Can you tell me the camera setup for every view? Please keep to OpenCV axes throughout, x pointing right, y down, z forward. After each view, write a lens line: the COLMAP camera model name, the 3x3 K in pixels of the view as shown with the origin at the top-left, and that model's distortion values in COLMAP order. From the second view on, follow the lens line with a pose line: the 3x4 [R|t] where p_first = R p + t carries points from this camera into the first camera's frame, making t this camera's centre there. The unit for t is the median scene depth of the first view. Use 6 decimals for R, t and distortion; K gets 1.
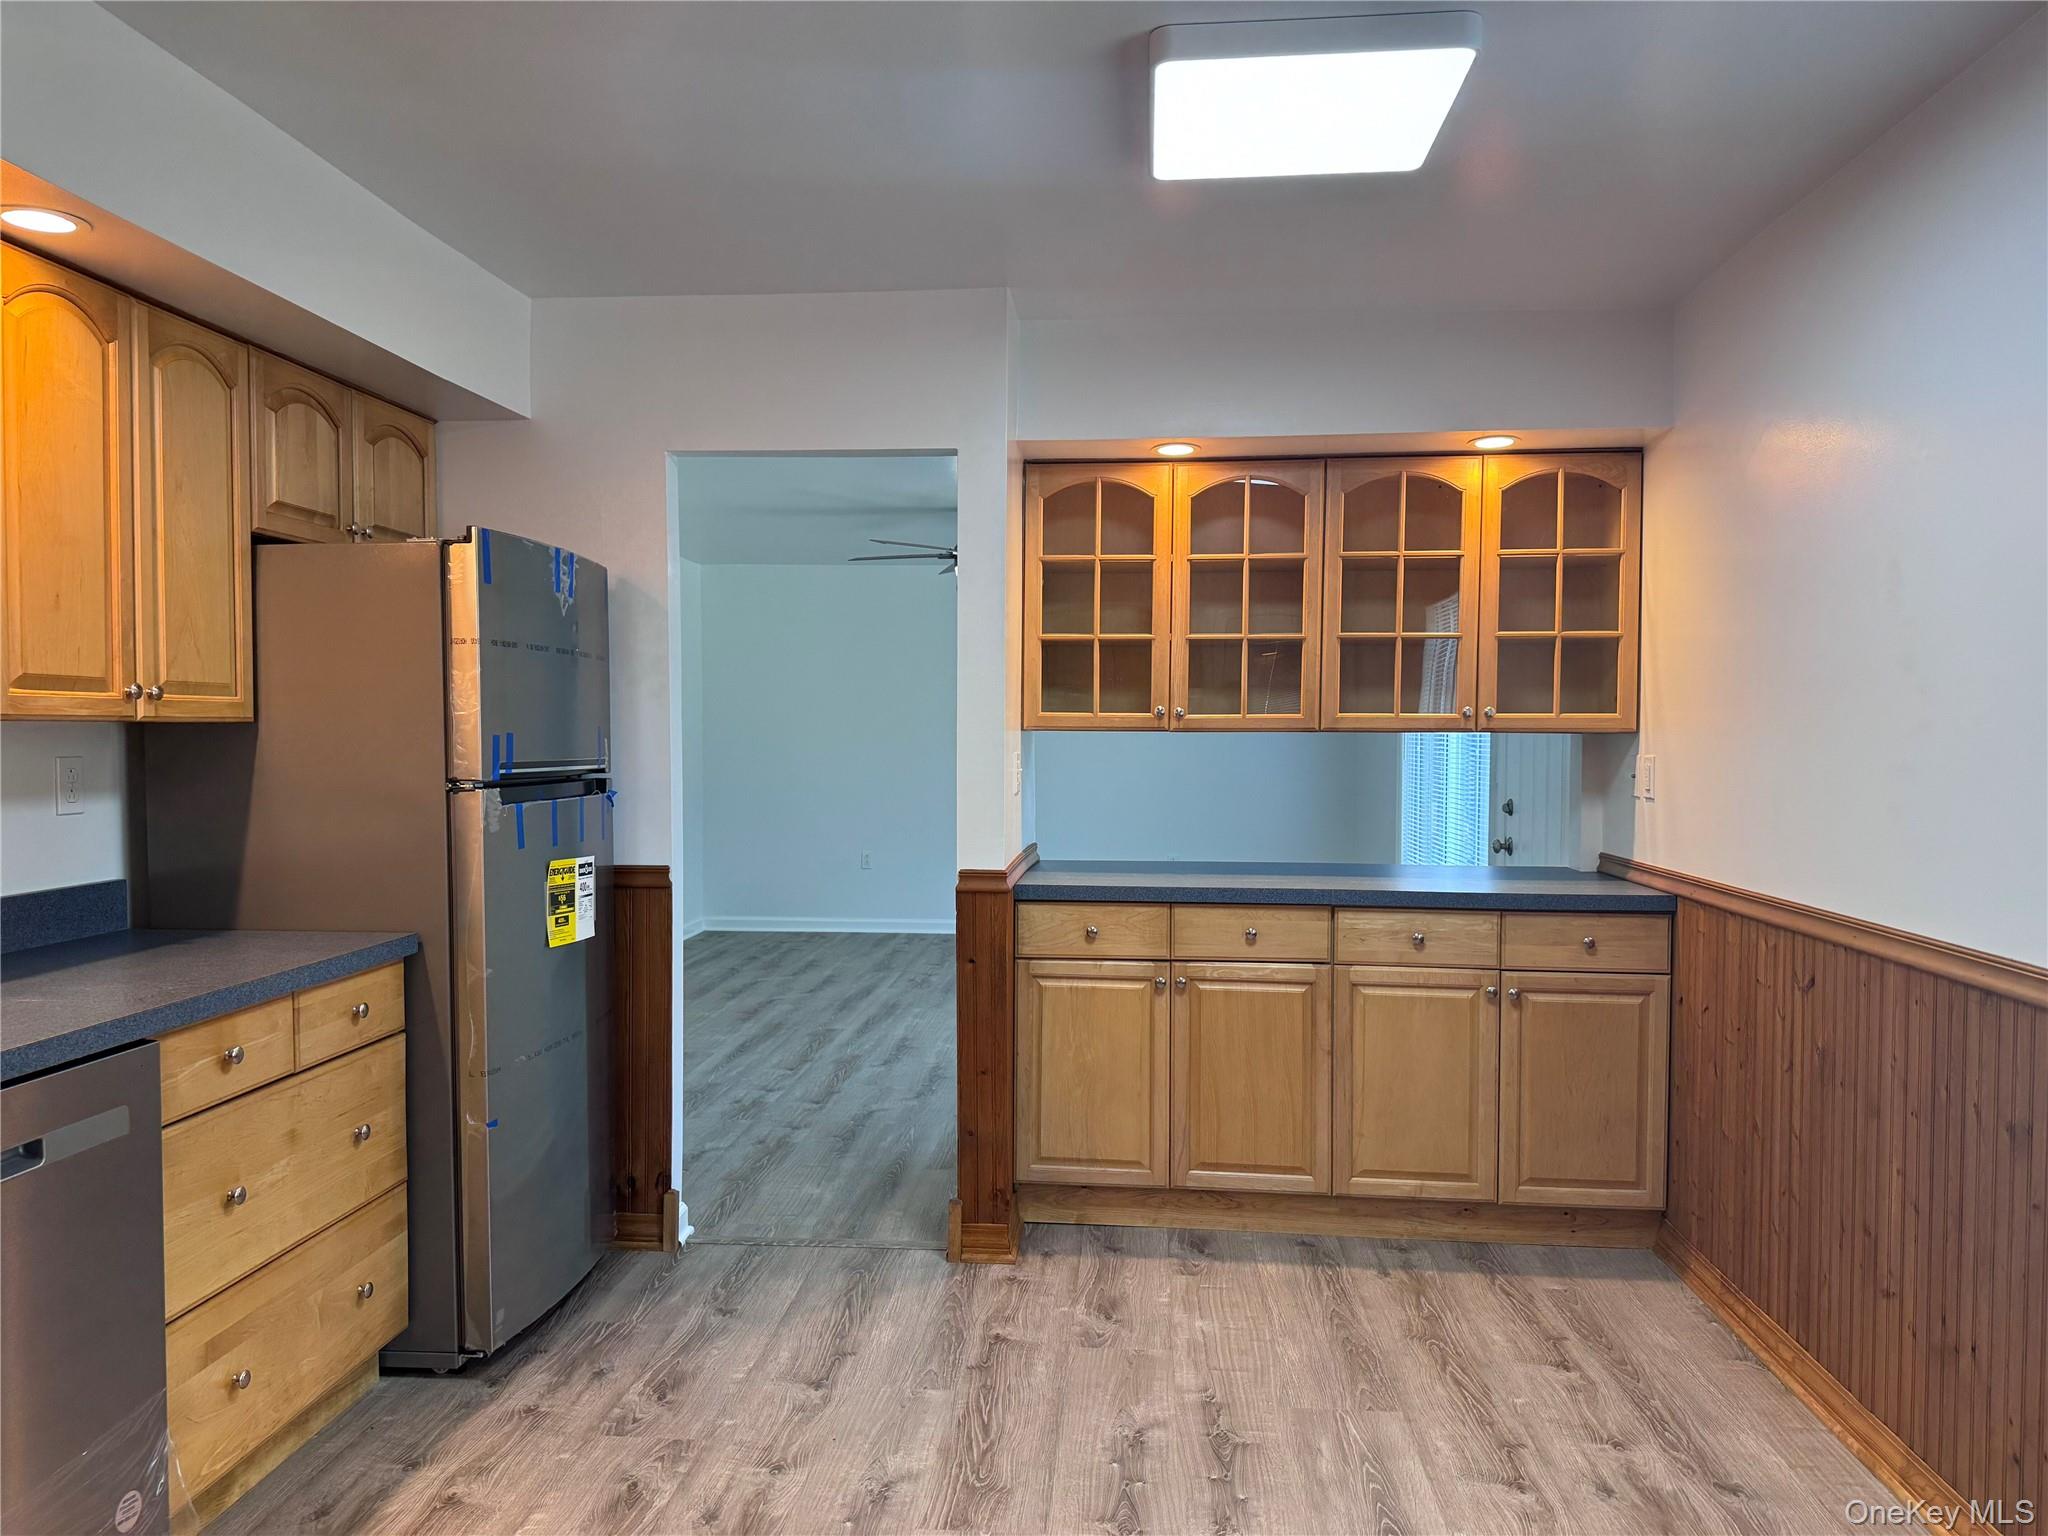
lens RADIAL K [[1439.5, 0, 1046.5], [0, 1439.5, 756.0], [0, 0, 1]] dist [0.075539, -0.094793]
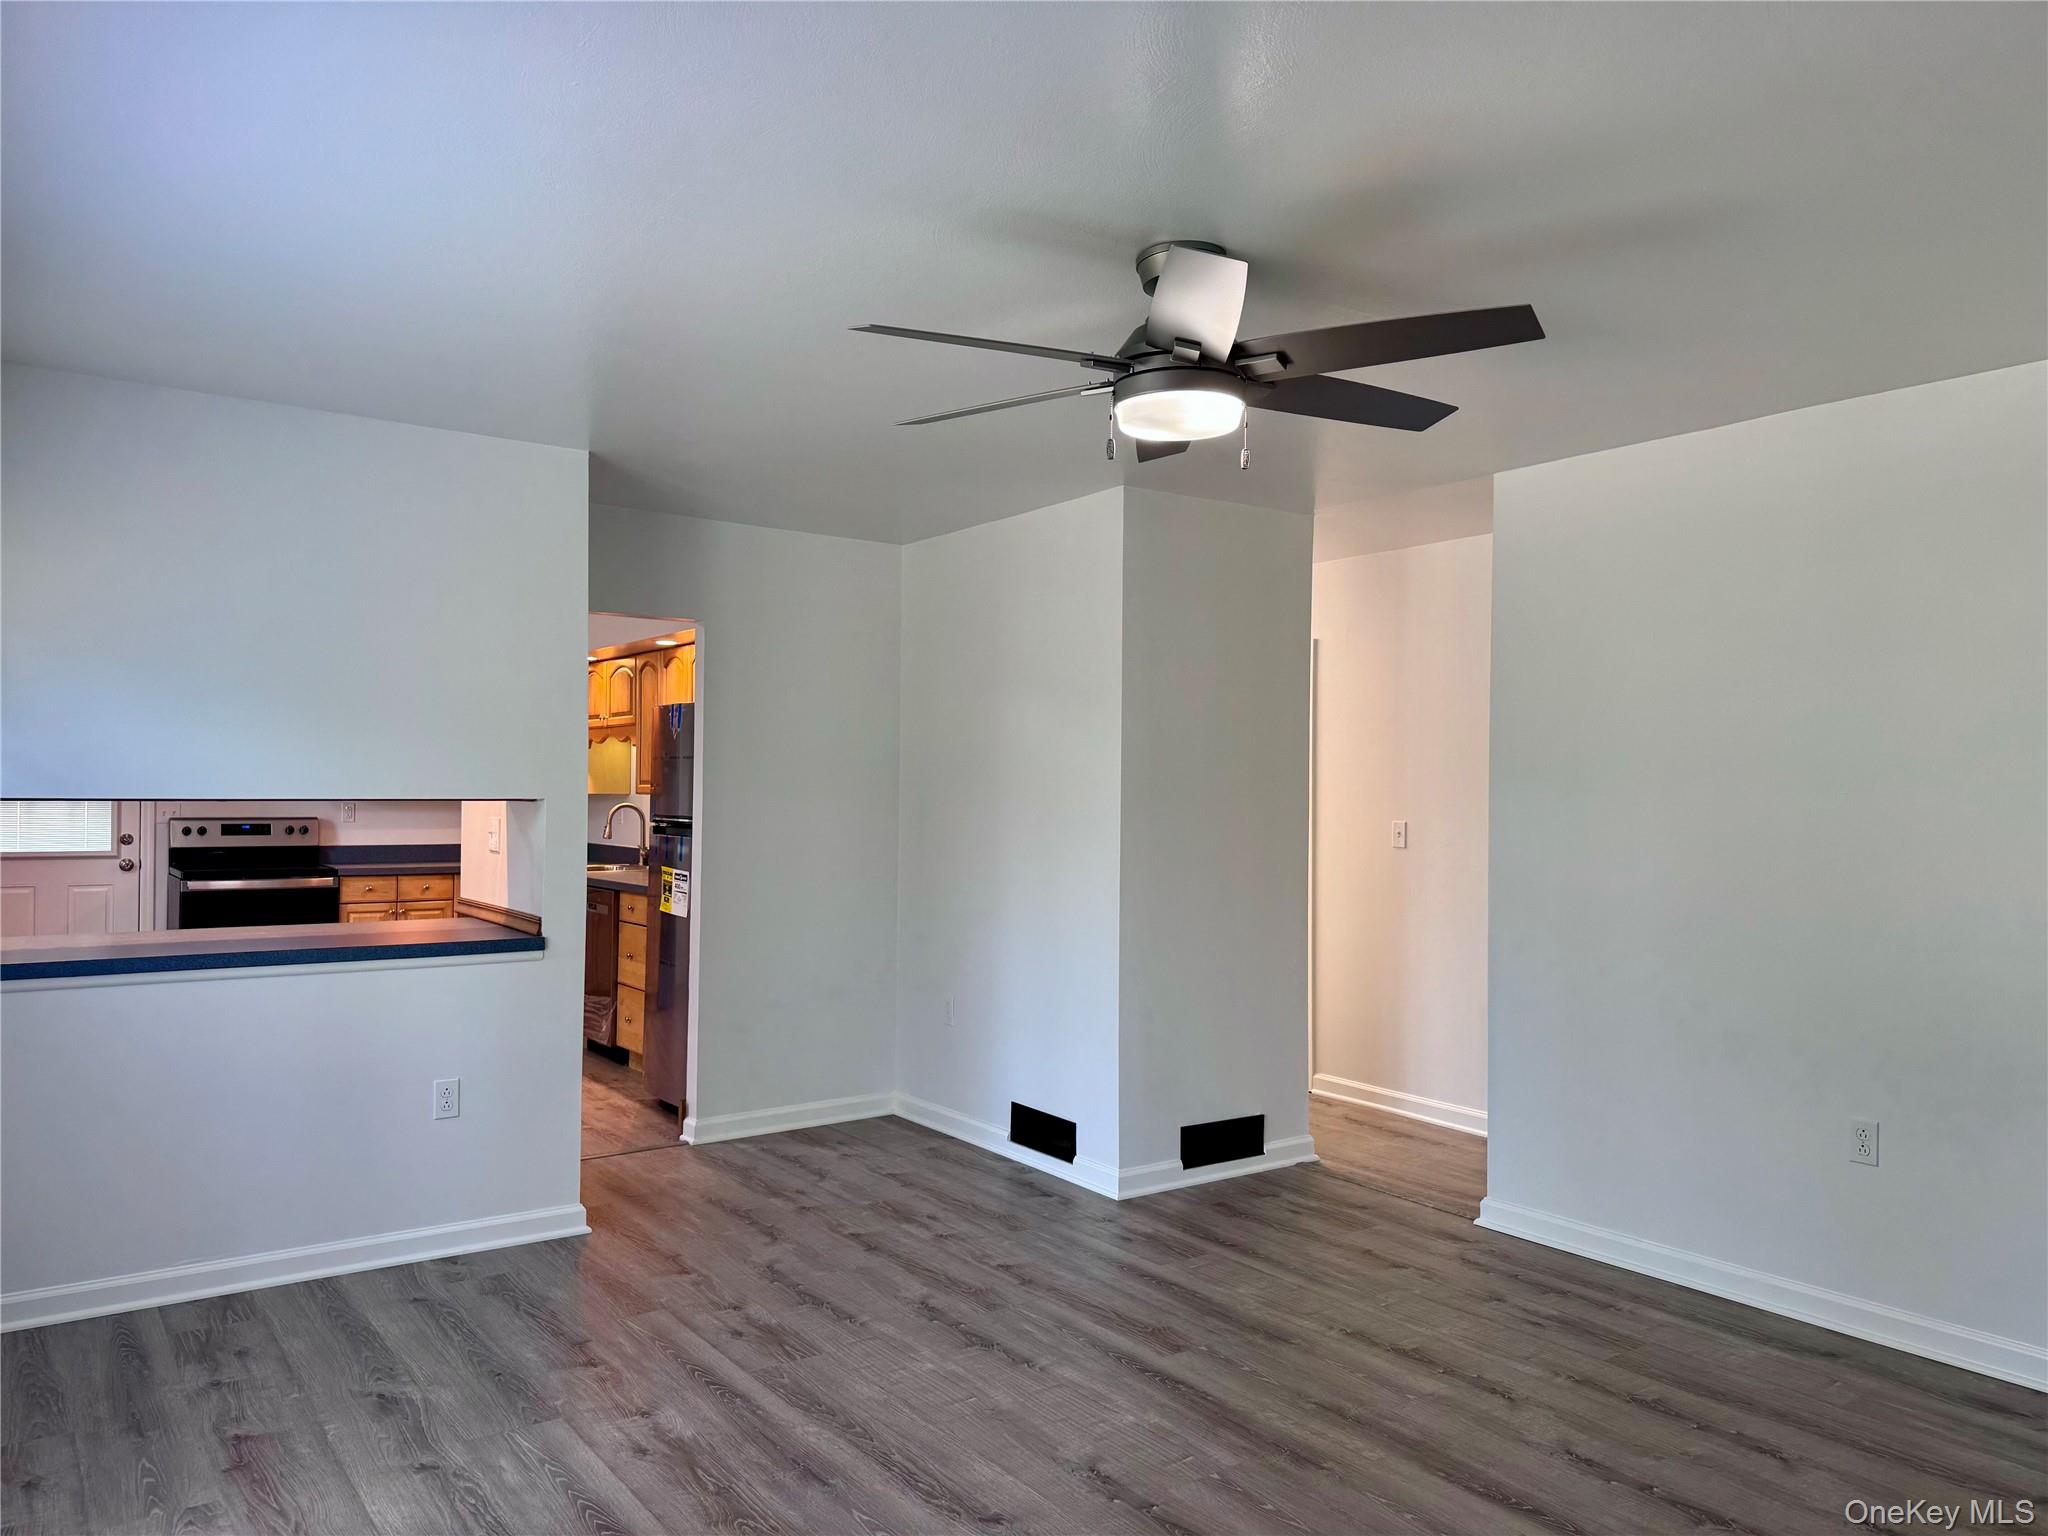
lens RADIAL K [[1439.5, 0, 1009.2], [0, 1439.5, 833.1], [0, 0, 1]] dist [0.075539, -0.094793]
pose [[-0.773937, 0.006185, -0.633232, 0.490594], [-0.027335, 0.998694, 0.043163, -0.063755], [0.632672, 0.050715, -0.772758, 2.644270]]
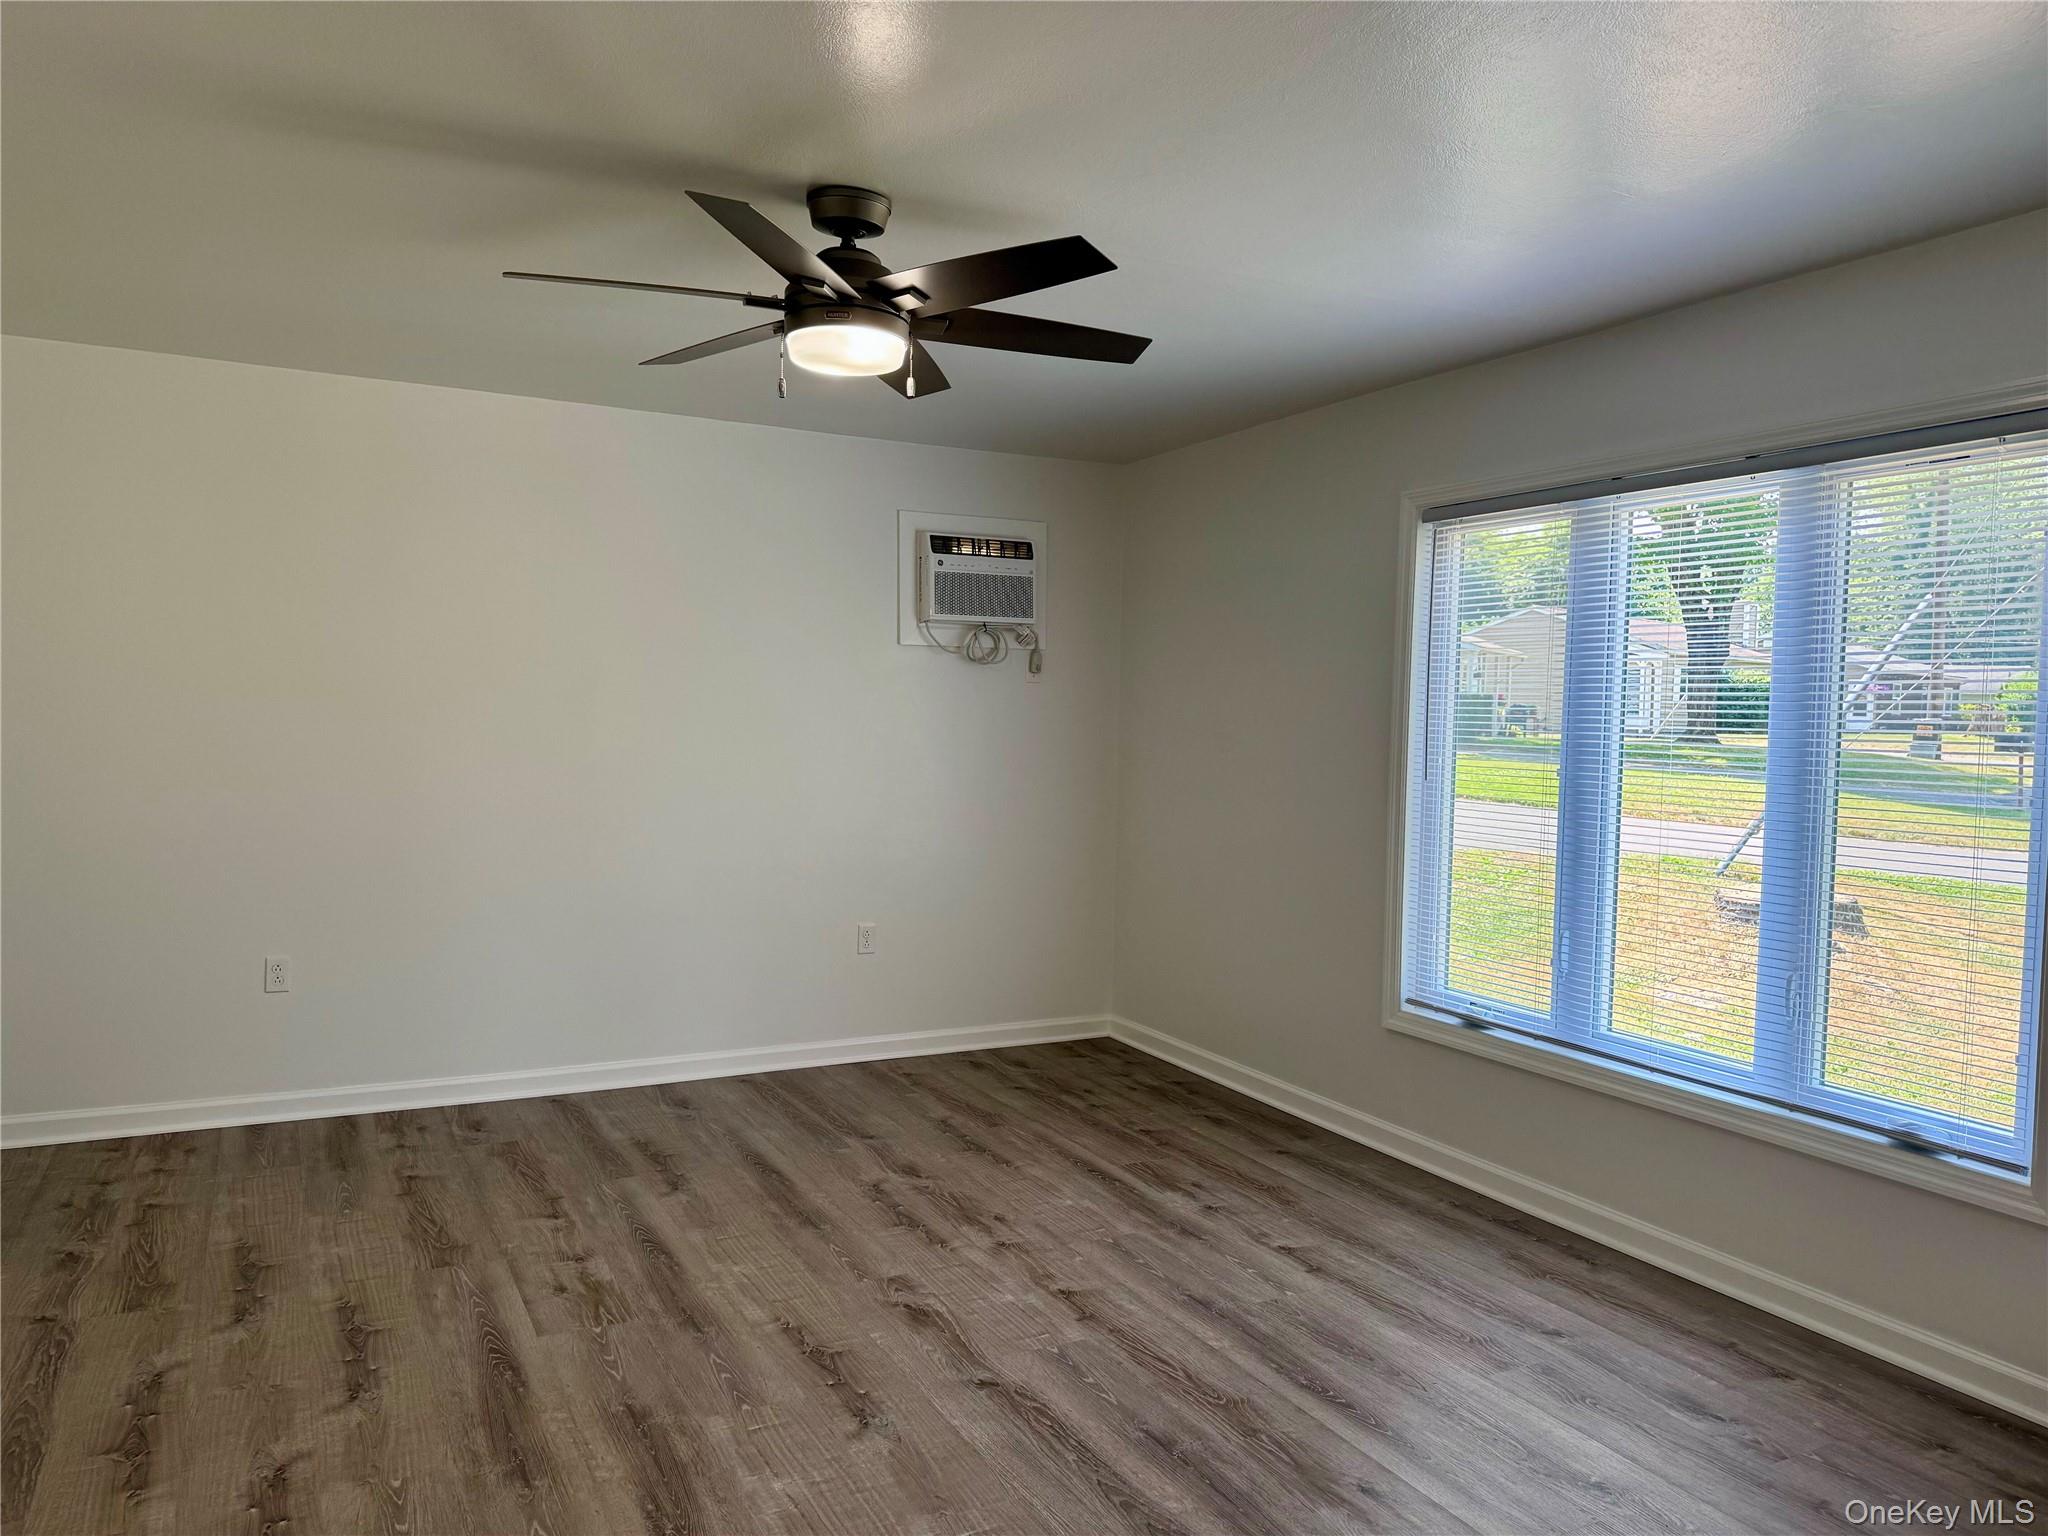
lens RADIAL K [[1439.5, 0, 1016.3], [0, 1439.5, 765.8], [0, 0, 1]] dist [0.075539, -0.094793]
pose [[0.855254, -0.006511, 0.518167, -0.463974], [-0.005043, 0.999769, 0.020886, -0.036273], [-0.518184, -0.020476, 0.855024, 1.259089]]
